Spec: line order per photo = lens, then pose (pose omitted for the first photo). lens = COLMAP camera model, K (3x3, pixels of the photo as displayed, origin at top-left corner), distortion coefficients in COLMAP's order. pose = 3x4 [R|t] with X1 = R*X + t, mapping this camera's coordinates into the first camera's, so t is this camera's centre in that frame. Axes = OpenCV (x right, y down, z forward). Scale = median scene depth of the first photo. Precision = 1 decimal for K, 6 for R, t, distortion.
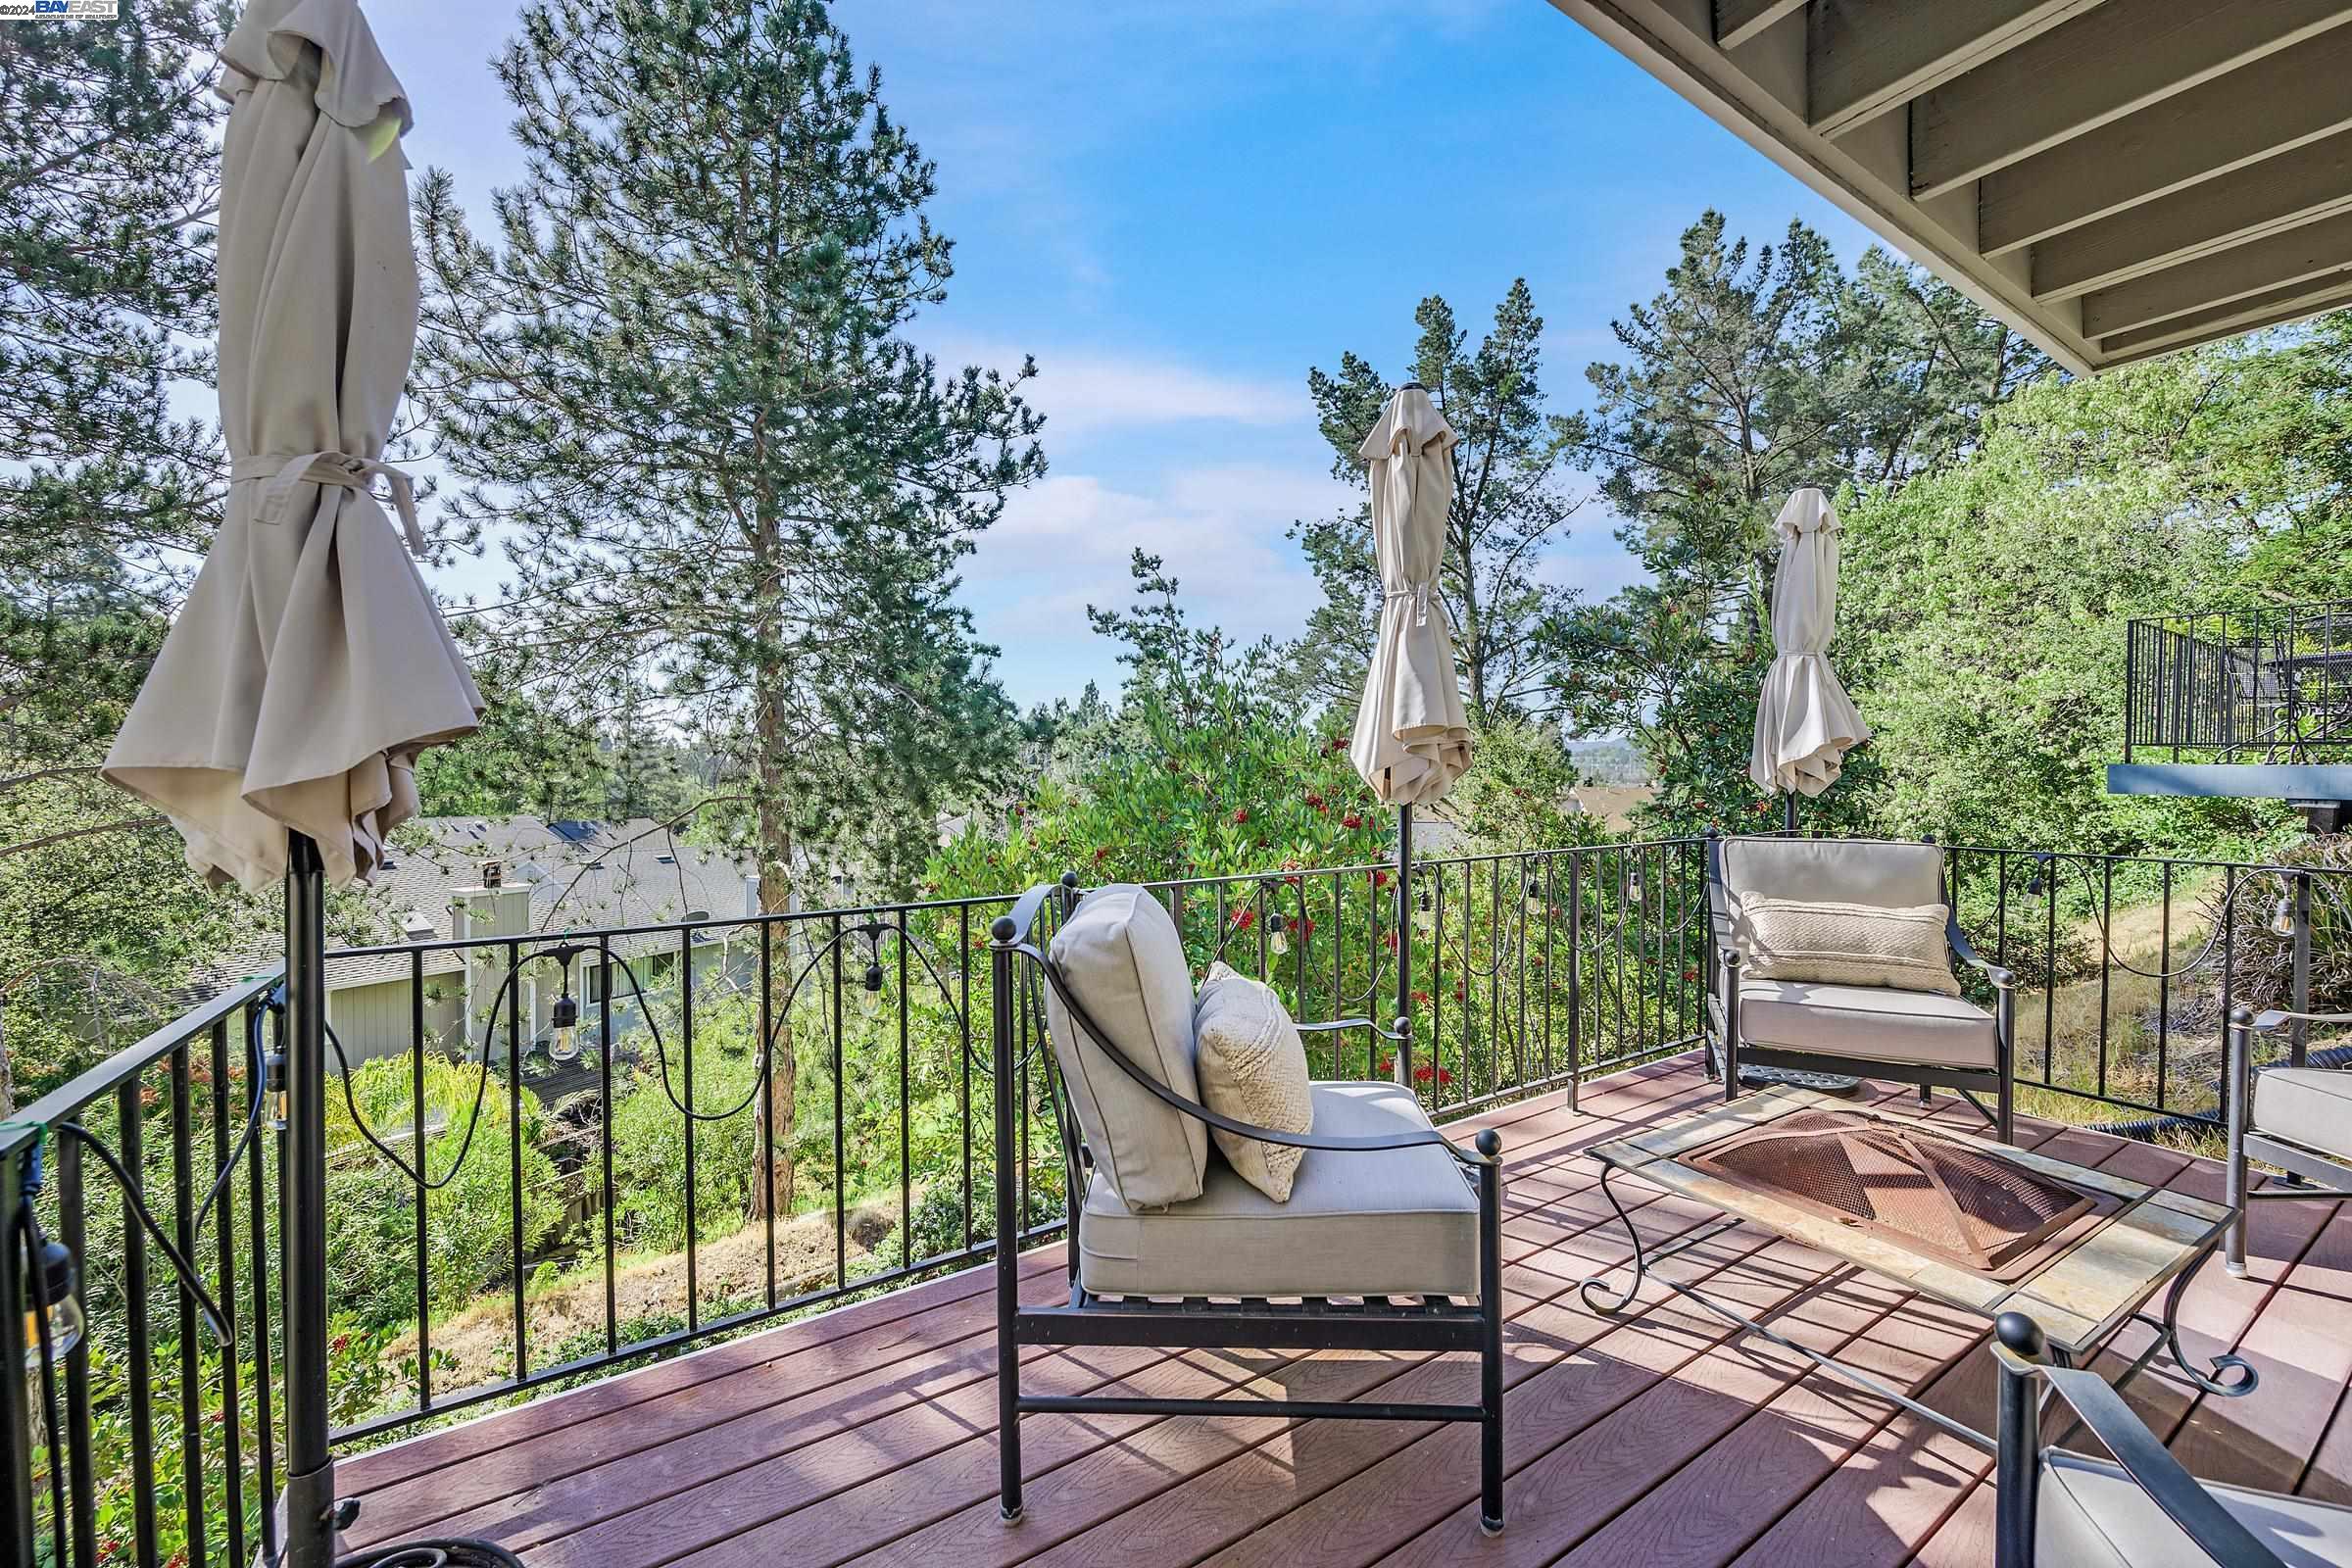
lens RADIAL K [[936.5, 0, 1185.2], [0, 936.5, 776.0], [0, 0, 1]] dist [-0.005171, 0.000078]
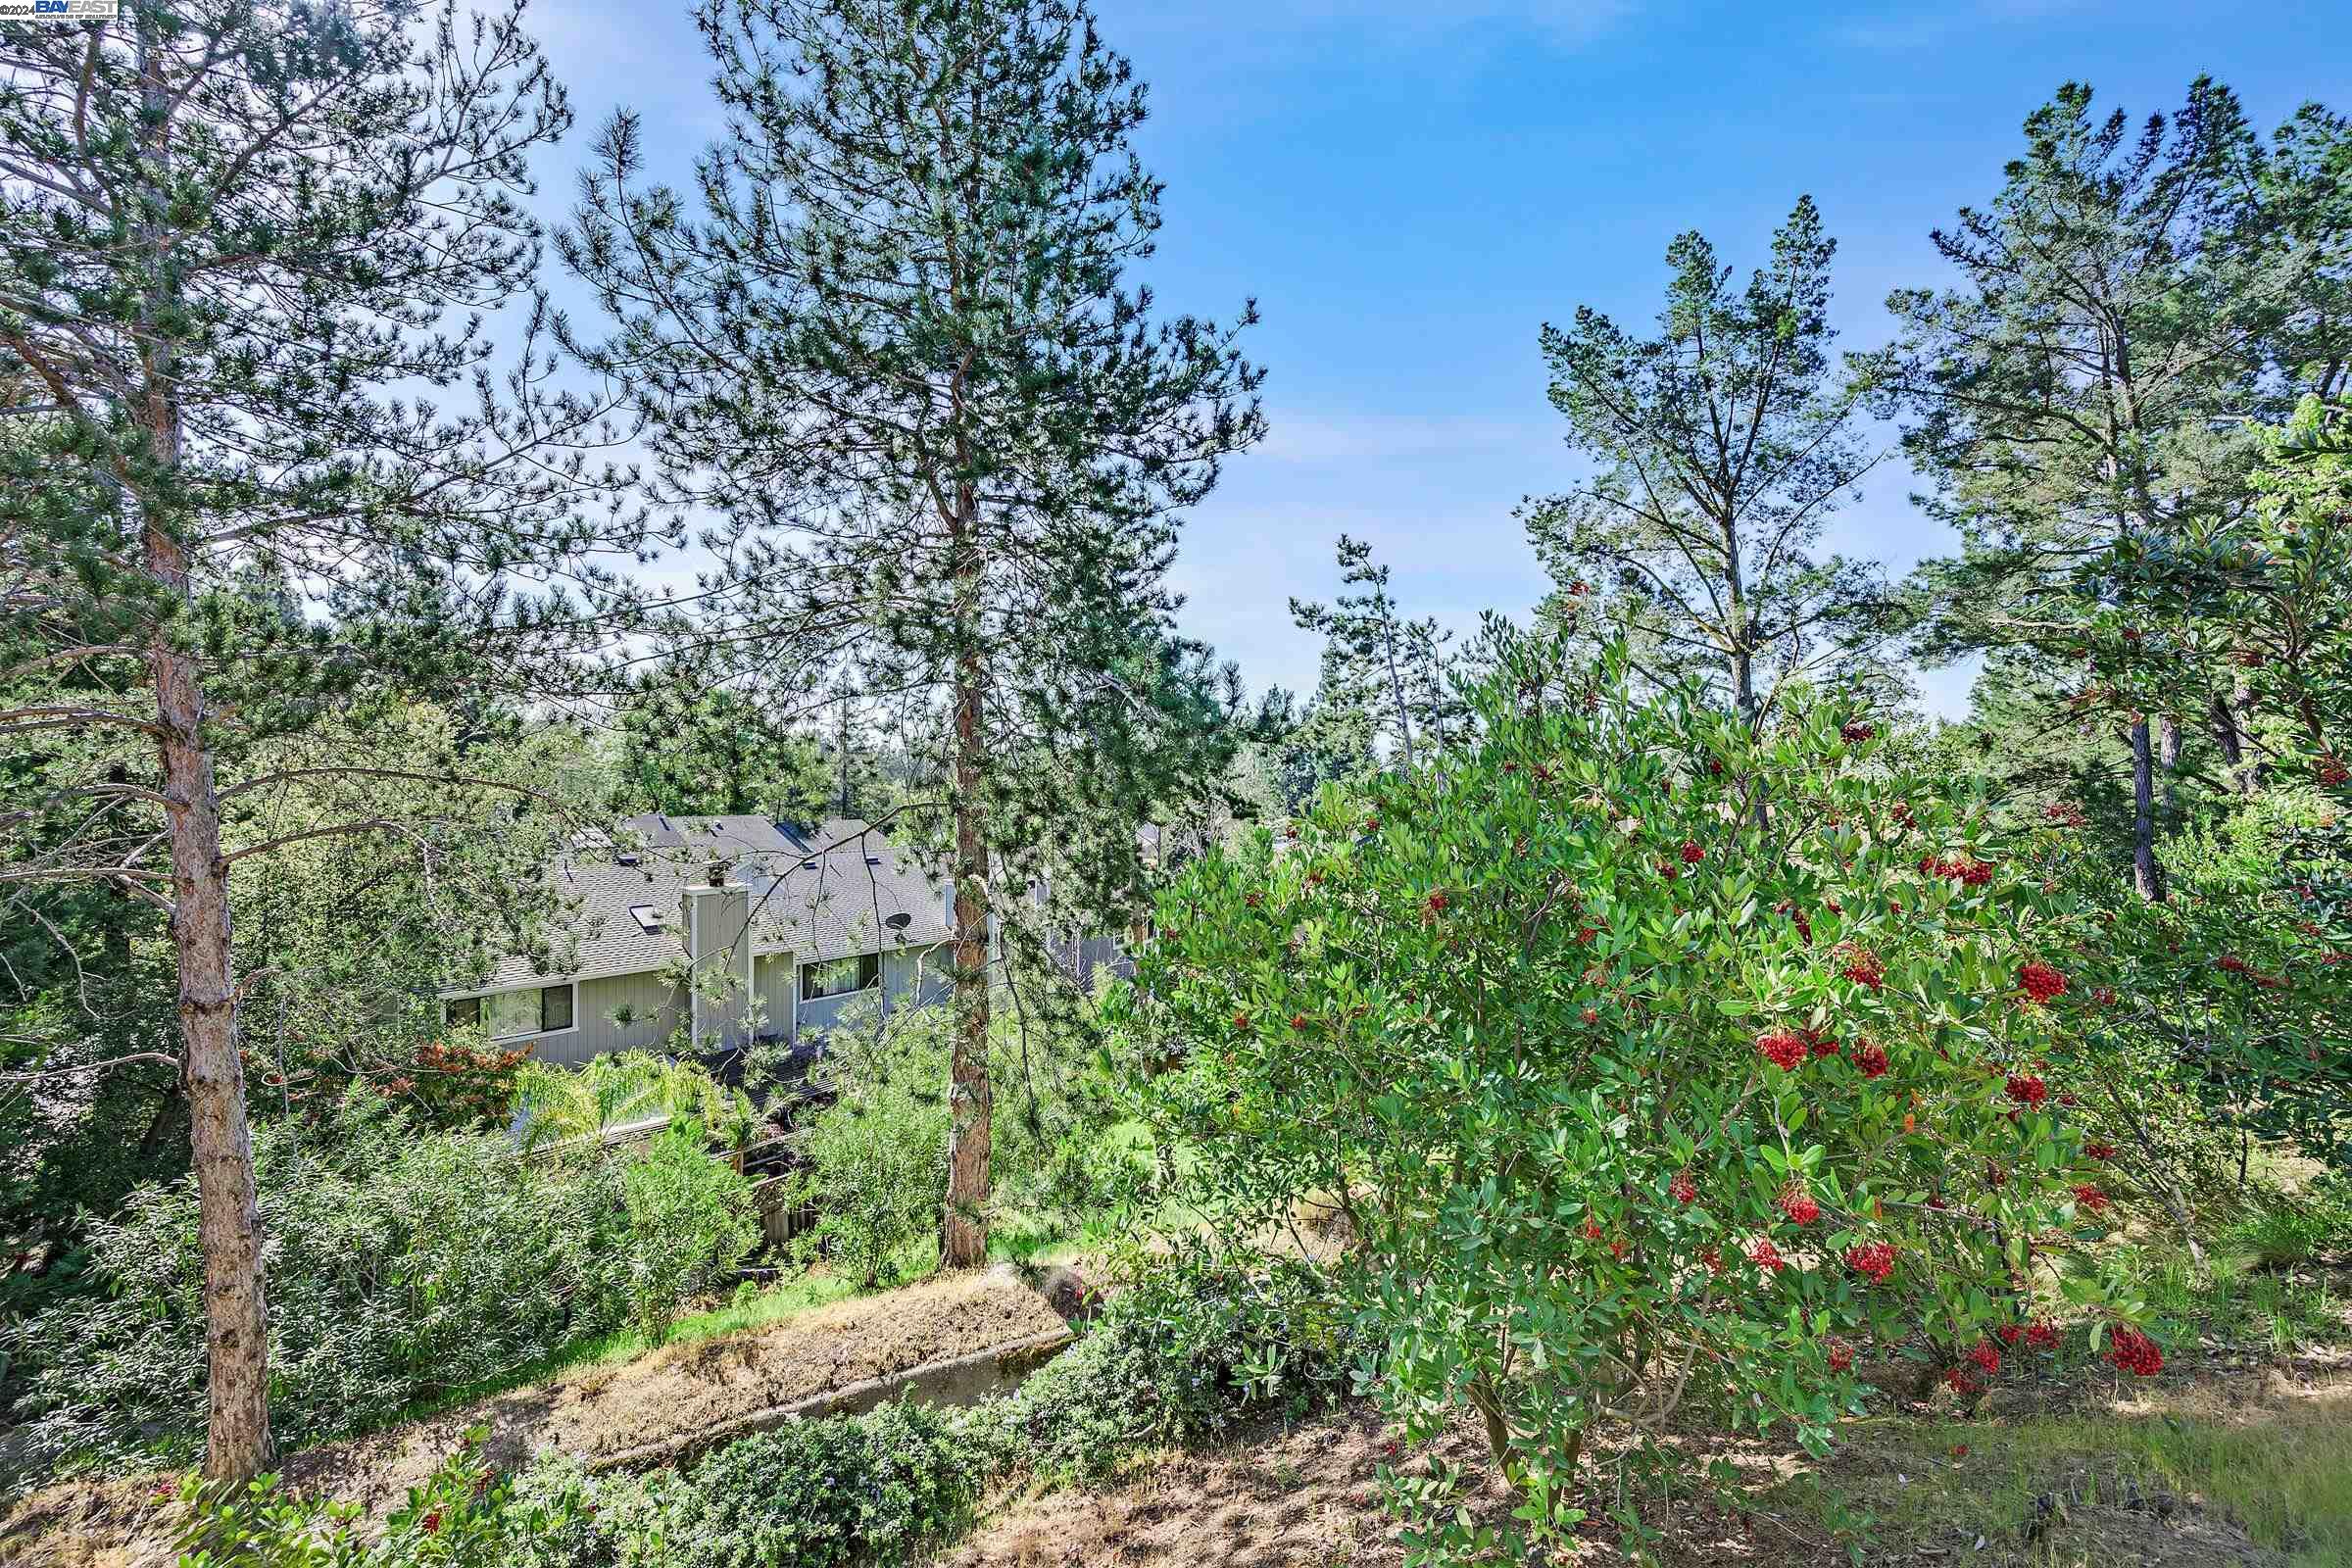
lens RADIAL K [[936.5, 0, 1185.2], [0, 936.5, 776.0], [0, 0, 1]] dist [-0.005171, 0.000078]
pose [[0.981698, 0.003914, -0.190405, -0.030977], [-0.004997, 0.999974, -0.005206, -0.000457], [0.190380, 0.006062, 0.981692, 0.072670]]
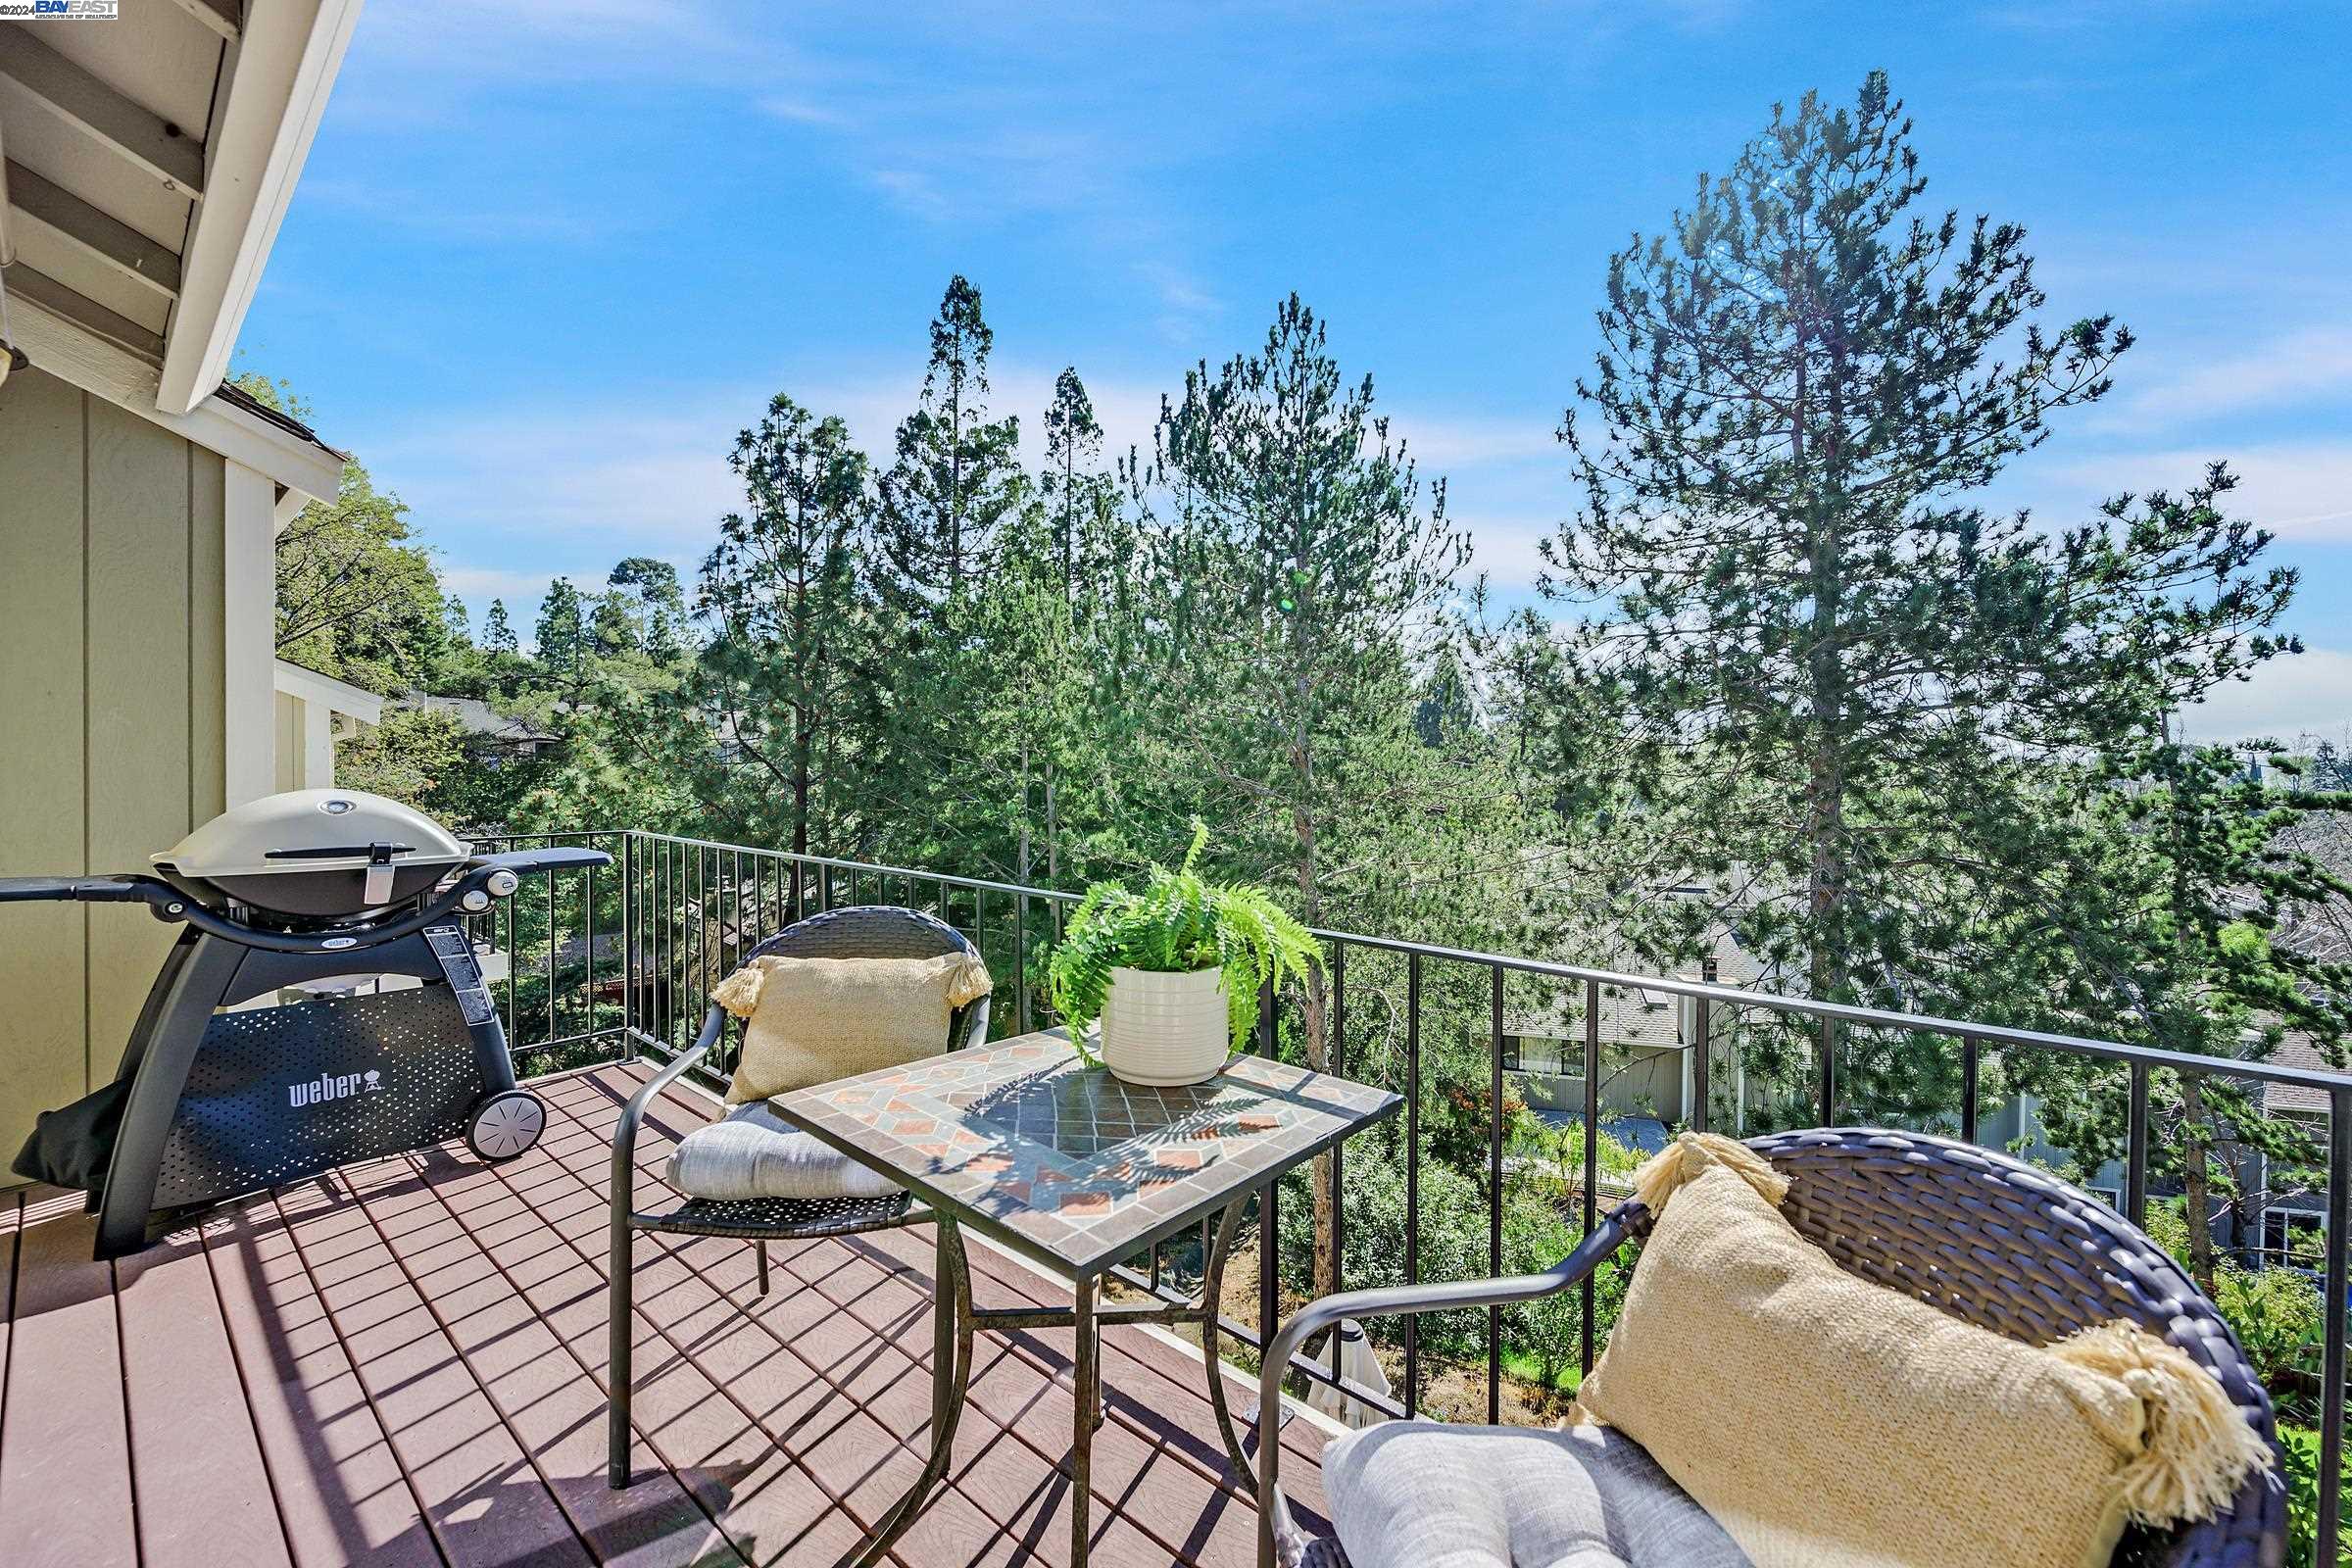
lens RADIAL K [[936.5, 0, 1185.2], [0, 936.5, 776.0], [0, 0, 1]] dist [-0.005171, 0.000078]
pose [[0.304011, 0.007438, -0.952639, 0.128152], [-0.019675, 0.999805, 0.001527, -0.113106], [0.952465, 0.018279, 0.304098, 0.055291]]
